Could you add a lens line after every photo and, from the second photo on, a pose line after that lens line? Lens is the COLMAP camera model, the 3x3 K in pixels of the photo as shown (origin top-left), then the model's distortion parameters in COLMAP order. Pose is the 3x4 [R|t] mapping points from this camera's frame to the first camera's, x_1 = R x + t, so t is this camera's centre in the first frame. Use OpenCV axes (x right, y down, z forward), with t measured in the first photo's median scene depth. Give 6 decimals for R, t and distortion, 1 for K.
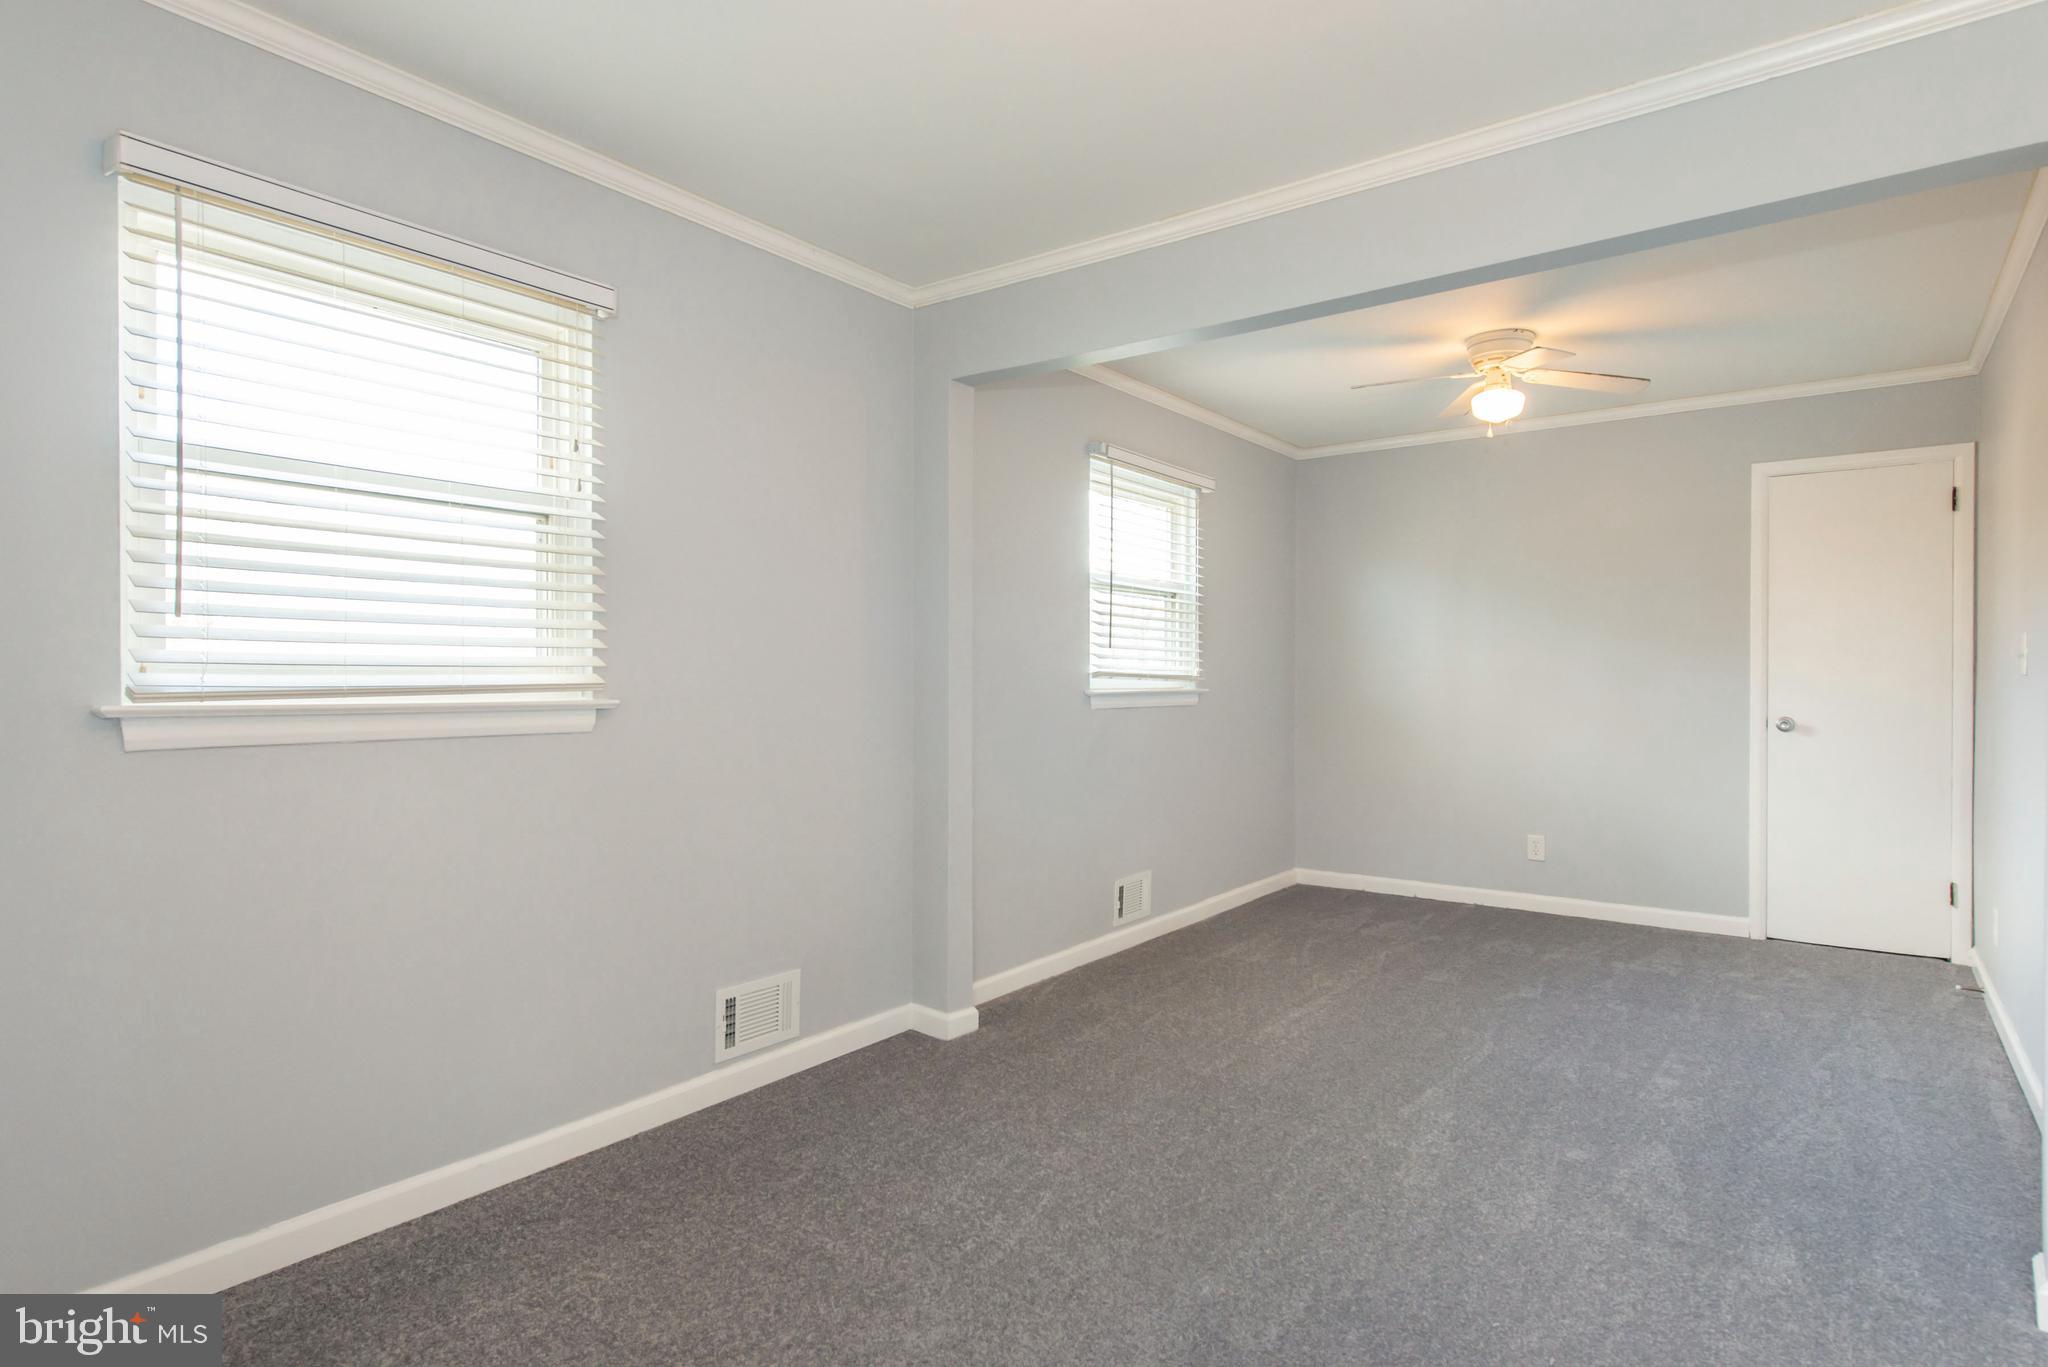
lens RADIAL K [[1110.2, 0, 1024.0], [0, 1110.2, 683.5], [0, 0, 1]] dist [0.039424, -0.000249]
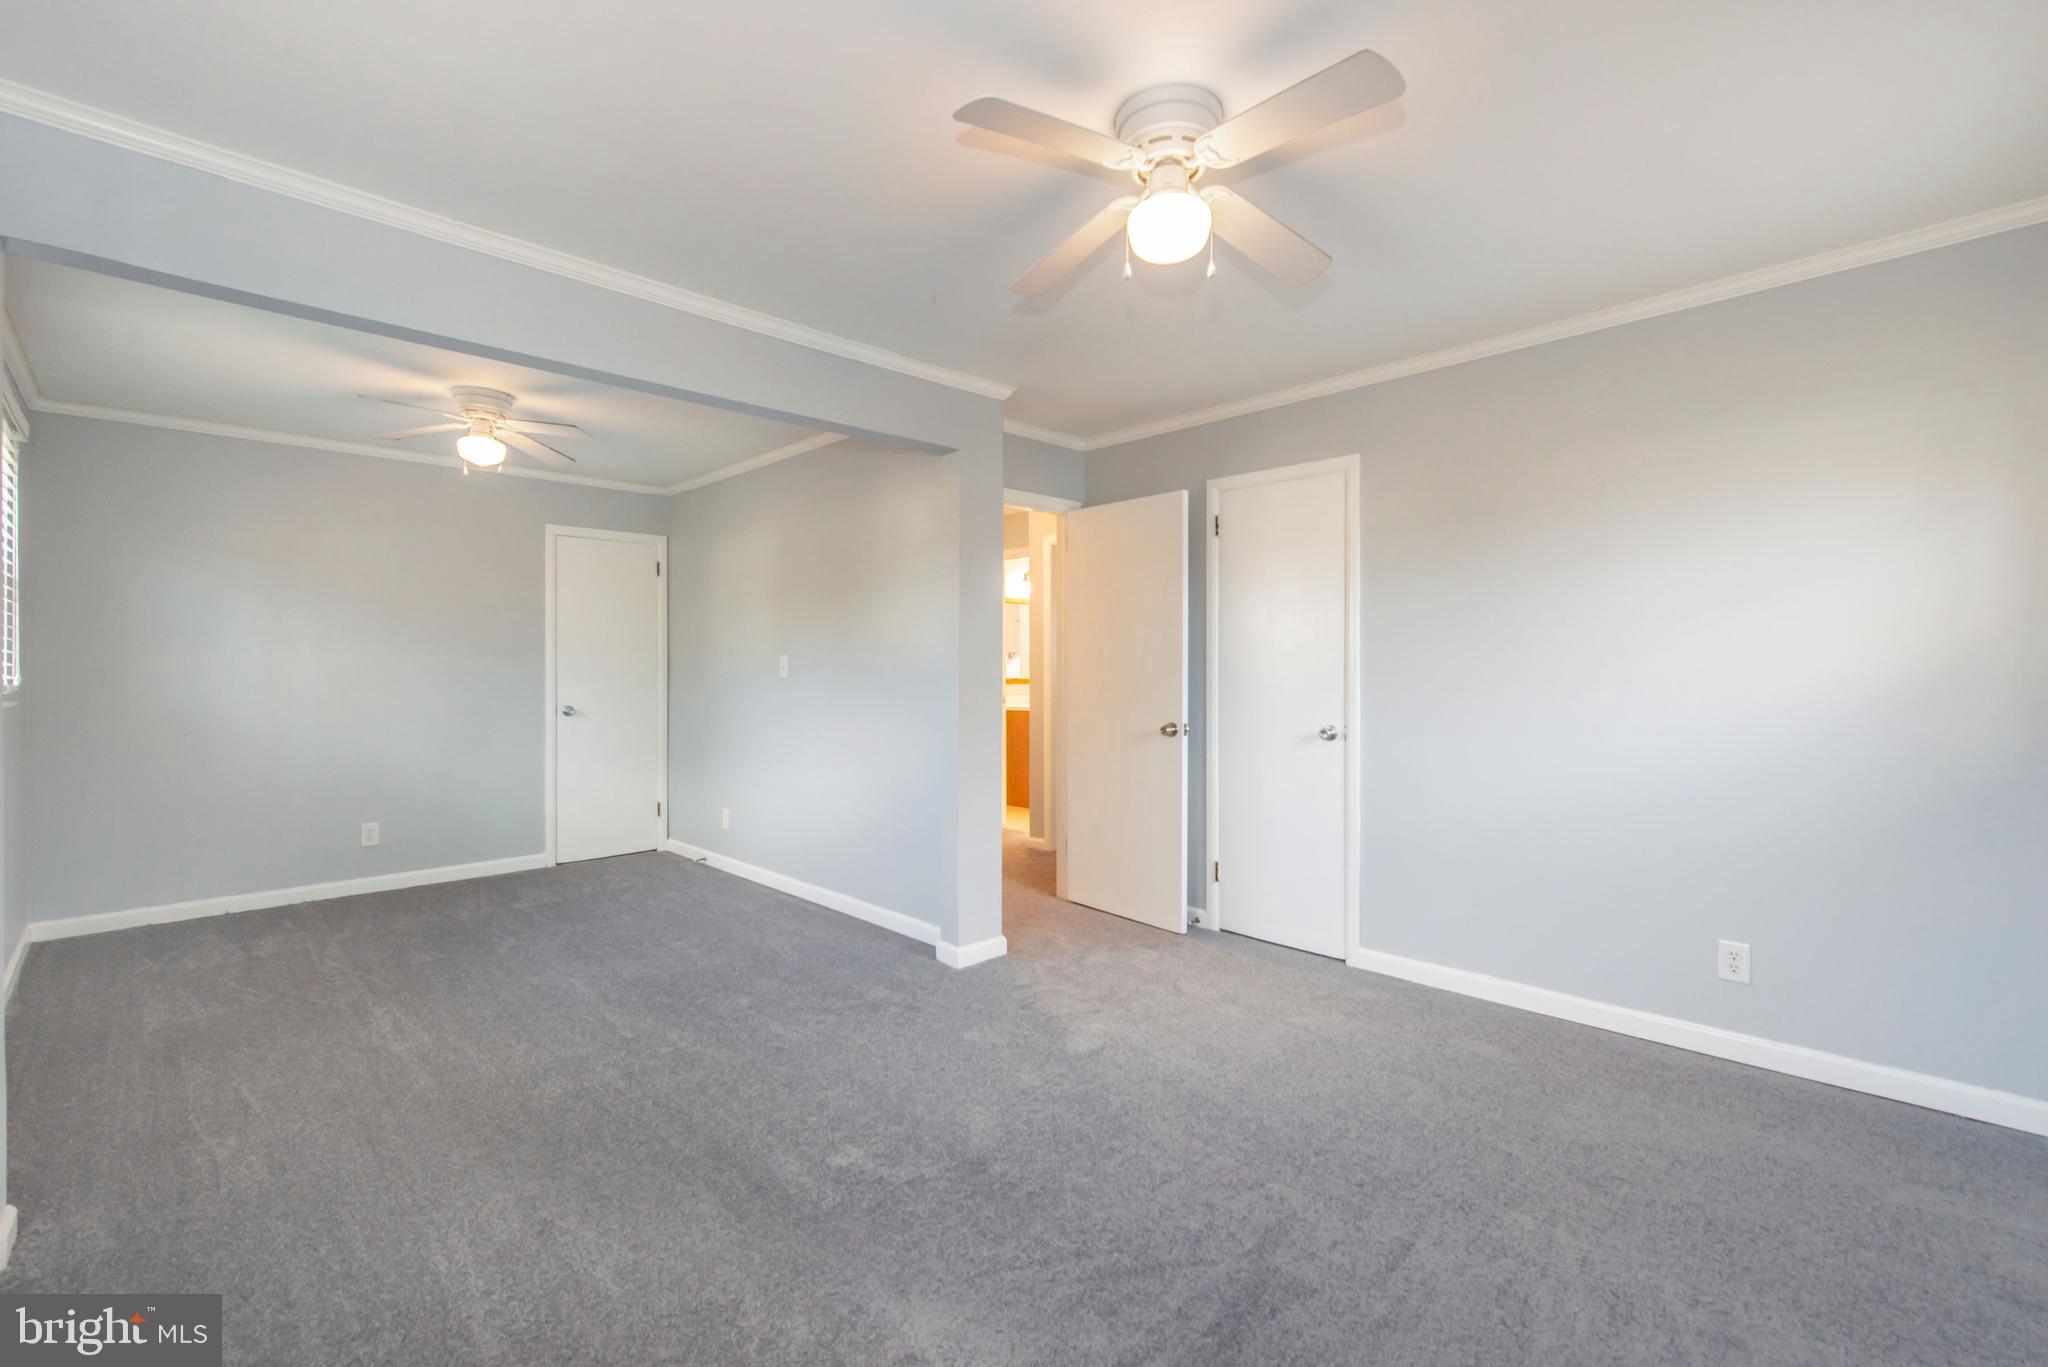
lens RADIAL K [[904.7, 0, 1033.5], [0, 904.7, 669.8], [0, 0, 1]] dist [0.000215, -0.000182]
pose [[0.151975, -0.004413, 0.988374, -0.500163], [0.008797, 0.999956, 0.003112, -0.019283], [-0.988345, 0.008222, 0.152007, 0.337073]]
